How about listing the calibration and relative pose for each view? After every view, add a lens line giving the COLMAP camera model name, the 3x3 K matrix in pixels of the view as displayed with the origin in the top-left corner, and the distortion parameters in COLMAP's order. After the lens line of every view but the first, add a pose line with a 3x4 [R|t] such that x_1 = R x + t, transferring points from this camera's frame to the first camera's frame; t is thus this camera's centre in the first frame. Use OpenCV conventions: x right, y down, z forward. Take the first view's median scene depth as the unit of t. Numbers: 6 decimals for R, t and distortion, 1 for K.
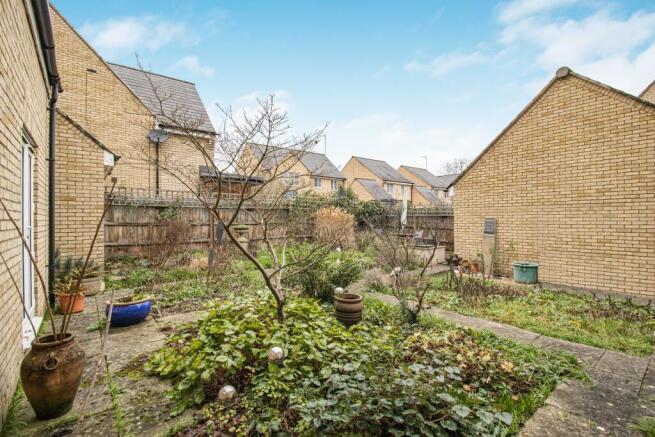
lens RADIAL K [[306.6, 0, 331.7], [0, 306.6, 218.8], [0, 0, 1]] dist [-0.004960, -0.001076]
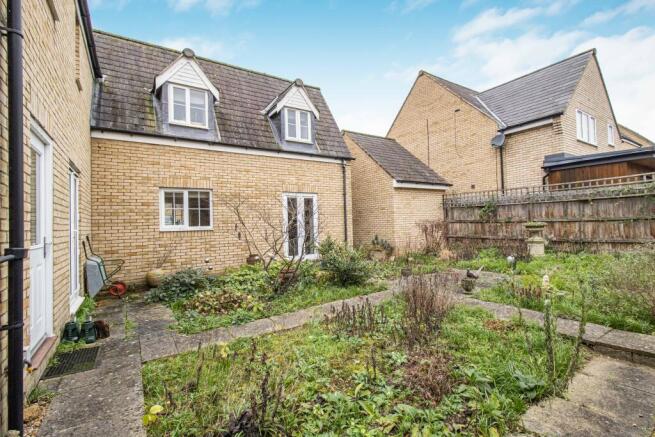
lens RADIAL K [[306.6, 0, 330.3], [0, 306.6, 216.2], [0, 0, 1]] dist [-0.004960, -0.001076]
pose [[-0.109165, -0.017741, -0.993865, 0.614855], [0.021330, 0.999569, -0.020186, 0.009350], [0.993795, -0.023403, -0.108740, 0.538598]]
